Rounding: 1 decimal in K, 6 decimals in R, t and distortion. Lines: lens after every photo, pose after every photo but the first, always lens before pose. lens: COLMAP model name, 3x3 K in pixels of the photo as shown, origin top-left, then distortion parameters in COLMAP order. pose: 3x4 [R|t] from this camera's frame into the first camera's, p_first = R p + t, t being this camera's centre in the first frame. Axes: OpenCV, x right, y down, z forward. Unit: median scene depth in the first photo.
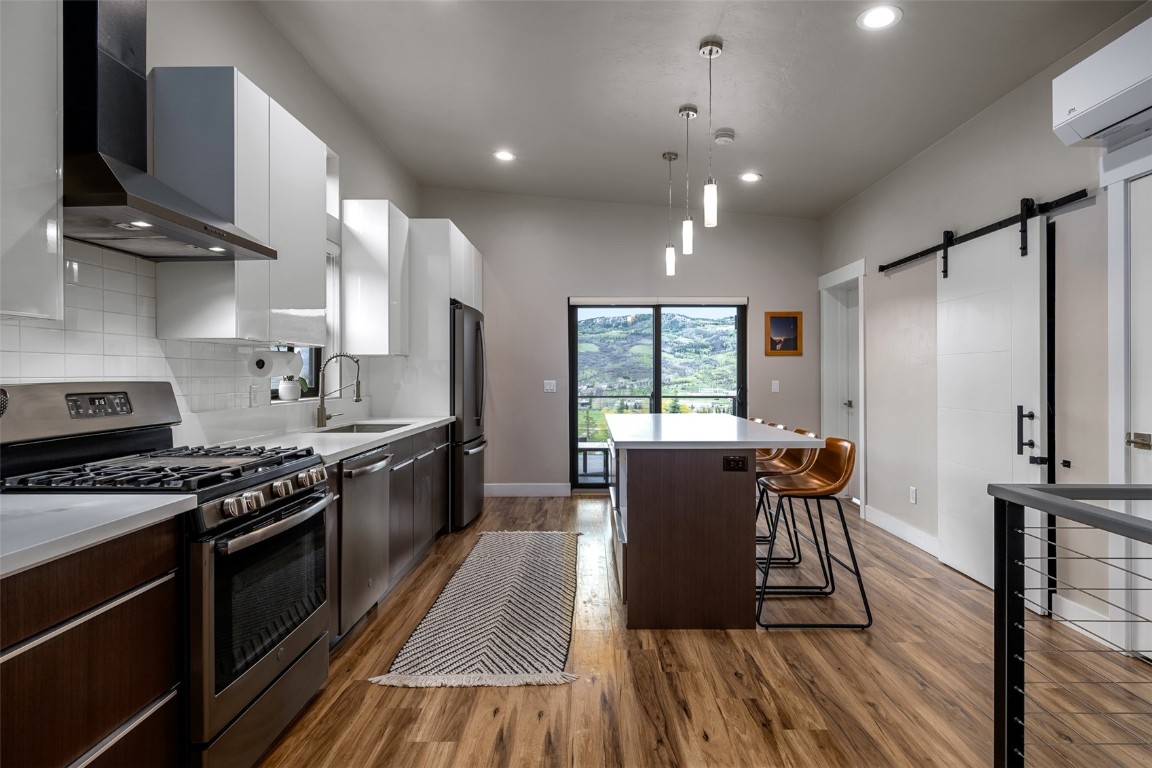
lens RADIAL K [[602.5, 0, 605.5], [0, 602.5, 376.9], [0, 0, 1]] dist [-0.006371, -0.000553]
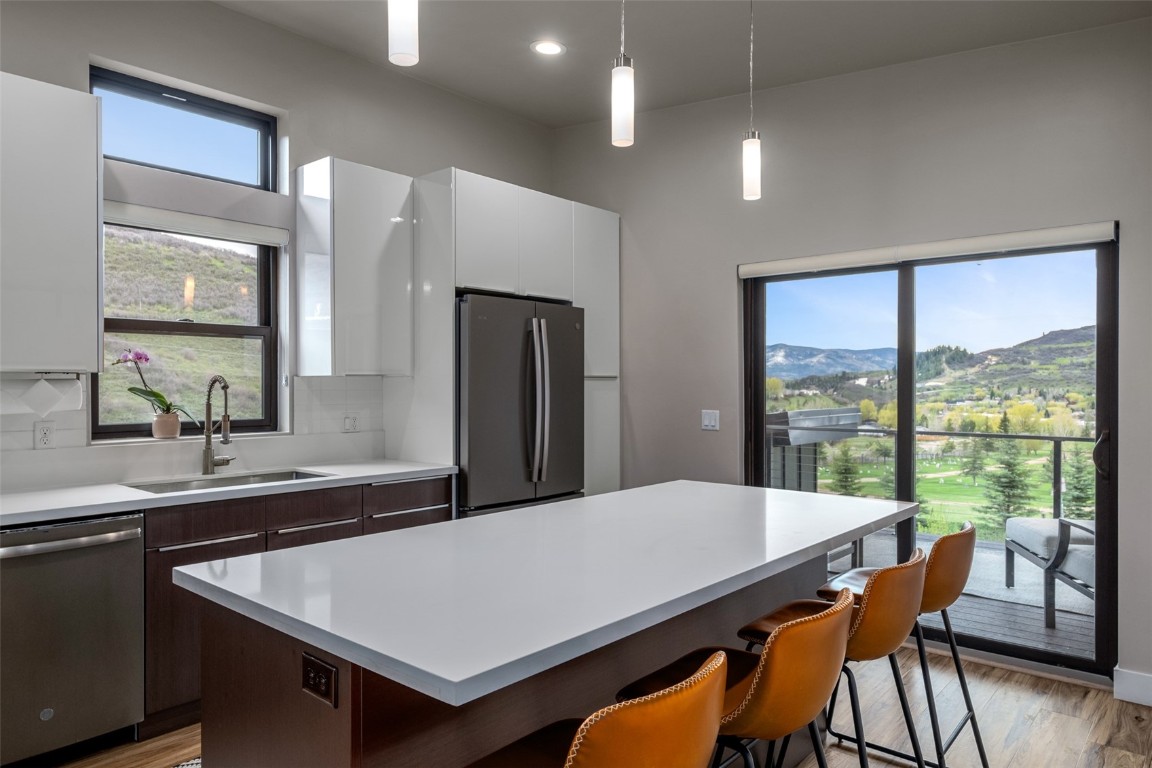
lens RADIAL K [[763.7, 0, 580.4], [0, 763.7, 380.4], [0, 0, 1]] dist [0.002670, 0.002353]
pose [[0.750296, -0.004016, -0.661090, 0.423891], [-0.000861, 0.999975, -0.007051, -0.023718], [0.661102, 0.005860, 0.750273, 0.484196]]
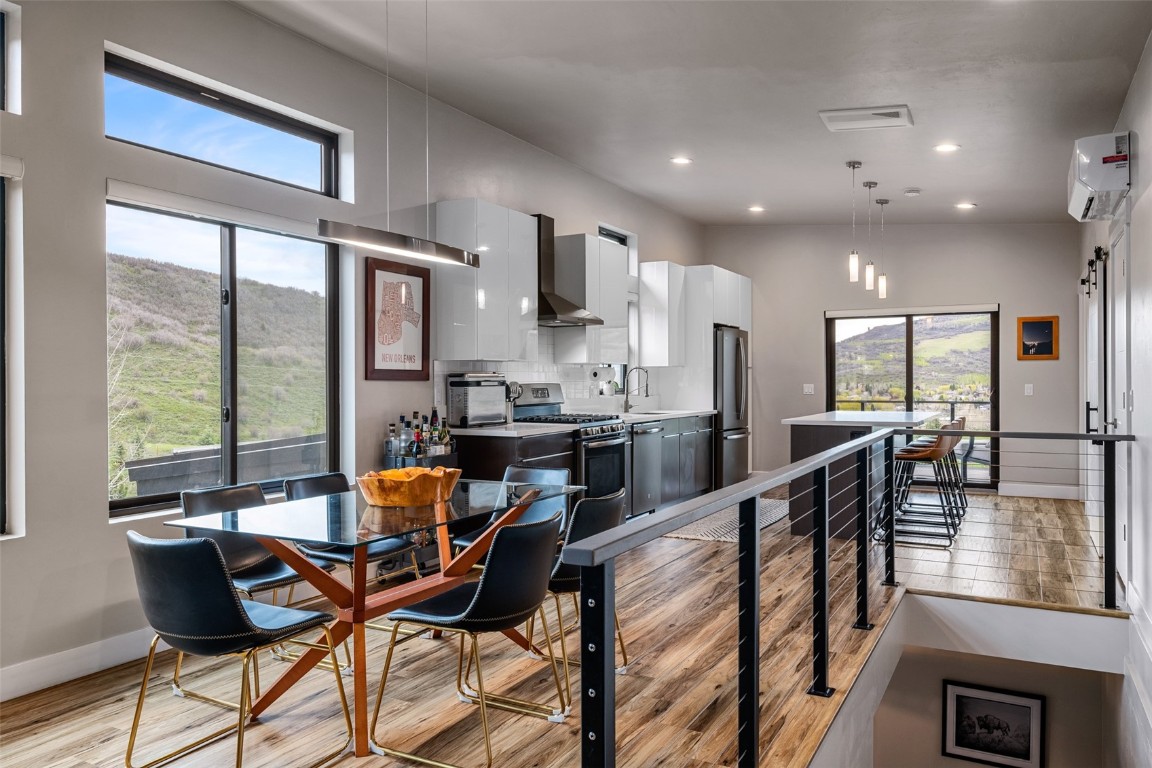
lens RADIAL K [[831.9, 0, 584.0], [0, 831.9, 386.0], [0, 0, 1]] dist [-0.009632, 0.009137]
pose [[0.872764, 0.000533, -0.488143, 0.426717], [0.002222, 0.999985, 0.005065, 0.000812], [0.488138, -0.005505, 0.872749, -0.827247]]
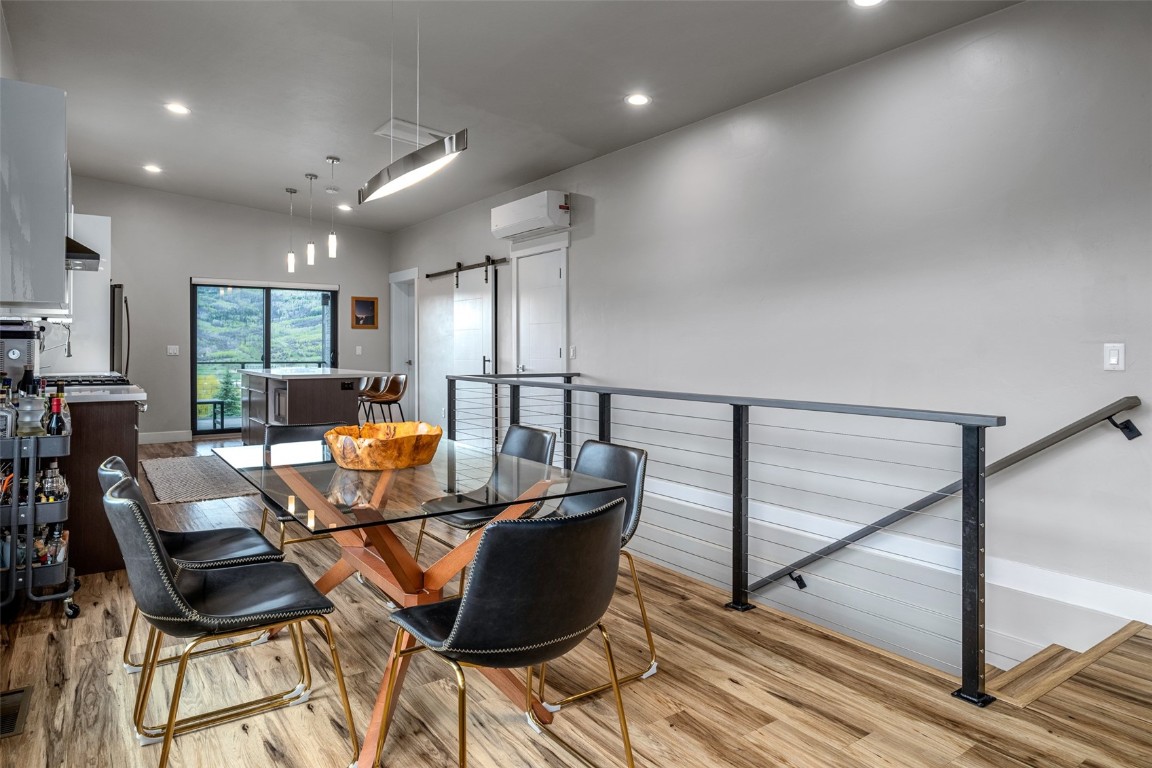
lens RADIAL K [[673.5, 0, 550.9], [0, 673.5, 338.3], [0, 0, 1]] dist [0.001675, 0.000342]
pose [[0.836972, 0.009697, 0.547161, -0.271982], [-0.000170, 0.999848, -0.017459, 0.020587], [-0.547246, 0.014520, 0.836846, -0.749279]]
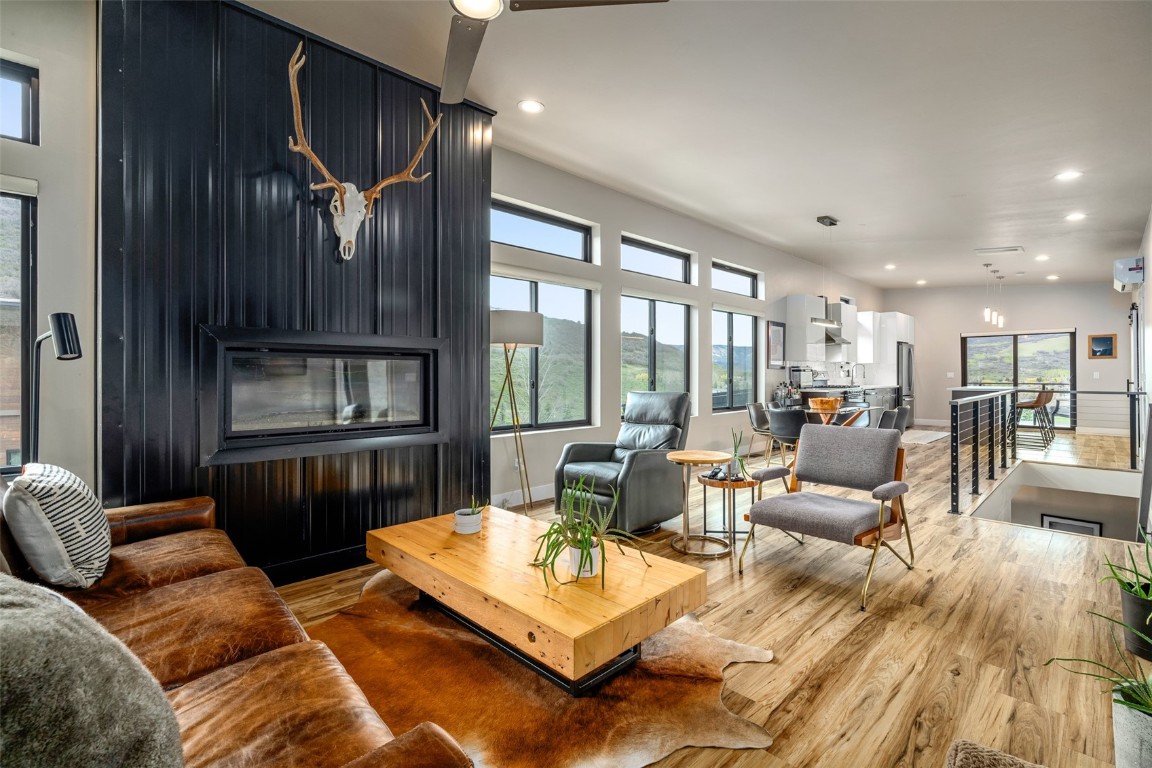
lens RADIAL K [[519.9, 0, 582.7], [0, 519.9, 372.5], [0, 0, 1]] dist [-0.001639, -0.000086]
pose [[0.686421, -0.003578, -0.727195, 0.491717], [0.000270, 0.999989, -0.004665, 0.019580], [0.727204, 0.003005, 0.686415, -1.701868]]
